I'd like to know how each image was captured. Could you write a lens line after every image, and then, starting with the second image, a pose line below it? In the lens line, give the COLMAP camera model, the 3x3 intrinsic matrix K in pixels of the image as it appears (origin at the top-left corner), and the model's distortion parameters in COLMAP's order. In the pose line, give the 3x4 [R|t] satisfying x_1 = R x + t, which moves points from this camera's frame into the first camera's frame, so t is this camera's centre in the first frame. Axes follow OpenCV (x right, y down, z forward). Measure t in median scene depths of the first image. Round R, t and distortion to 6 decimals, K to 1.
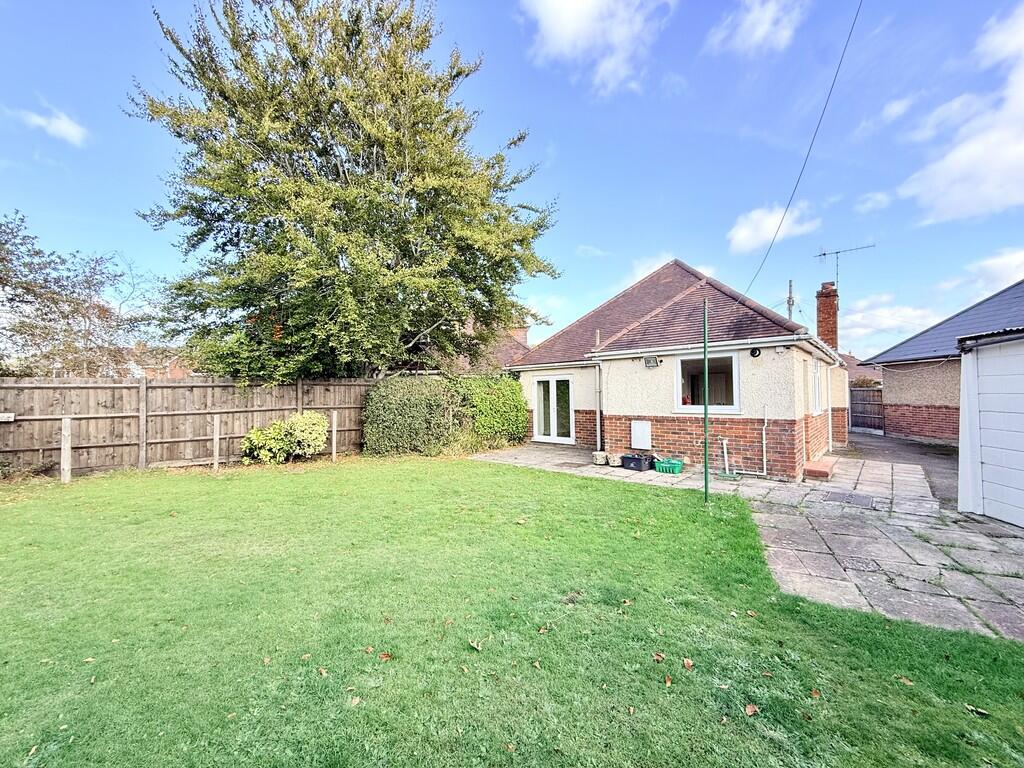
lens RADIAL K [[407.2, 0, 509.0], [0, 407.2, 383.2], [0, 0, 1]] dist [-0.002328, 0.000064]
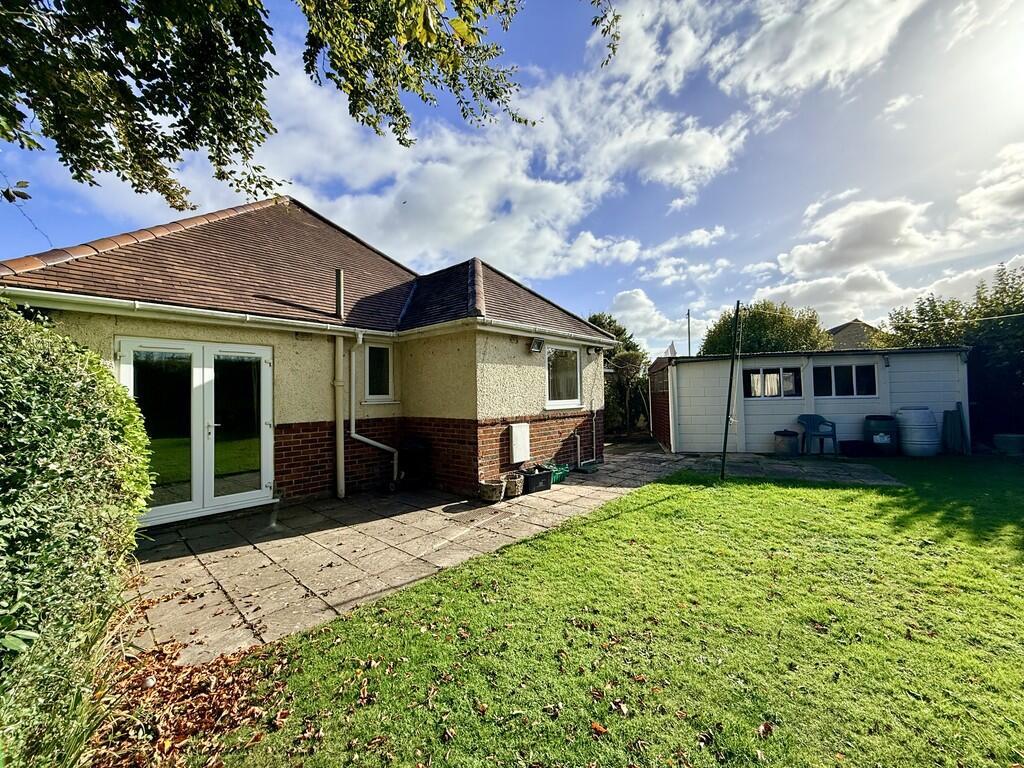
lens RADIAL K [[407.2, 0, 509.0], [0, 407.2, 383.2], [0, 0, 1]] dist [-0.002328, 0.000064]
pose [[0.015113, 0.037272, 0.999191, -0.399668], [-0.008688, 0.999272, -0.037143, 0.046517], [-0.999848, -0.008120, 0.015426, 0.983453]]
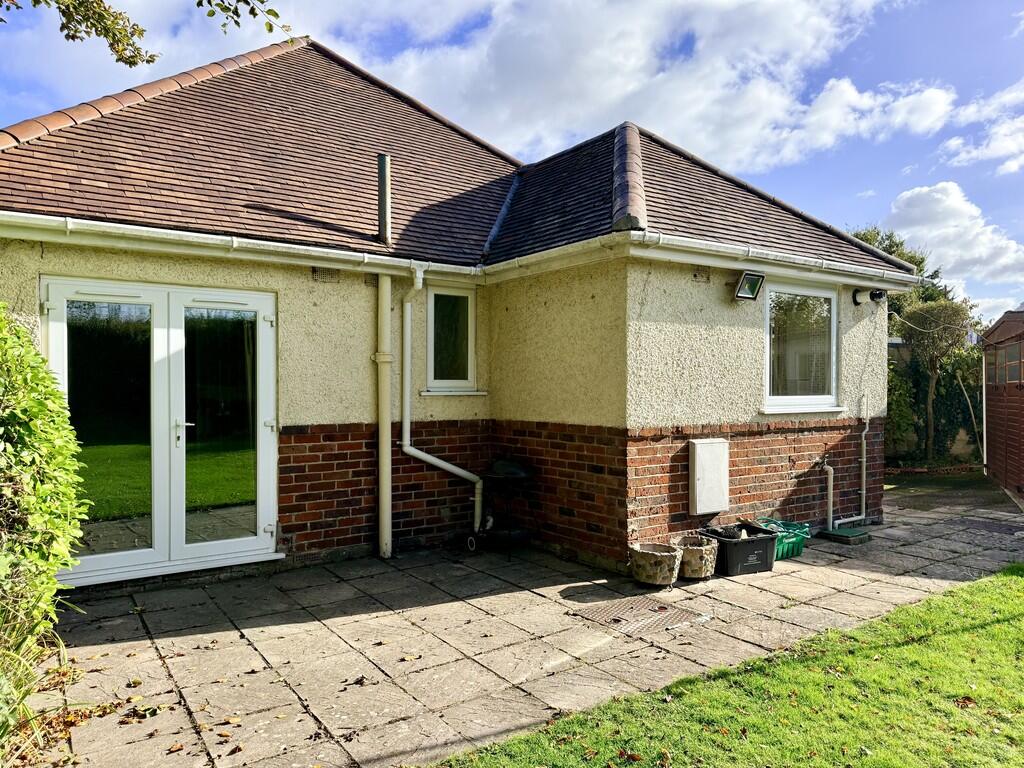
lens RADIAL K [[712.1, 0, 512.0], [0, 712.1, 384.0], [0, 0, 1]] dist [0.029280, -0.006269]
pose [[0.241931, 0.014119, 0.970191, -0.354244], [-0.026838, 0.999609, -0.007854, 0.050989], [-0.969922, -0.024138, 0.242215, 0.993471]]
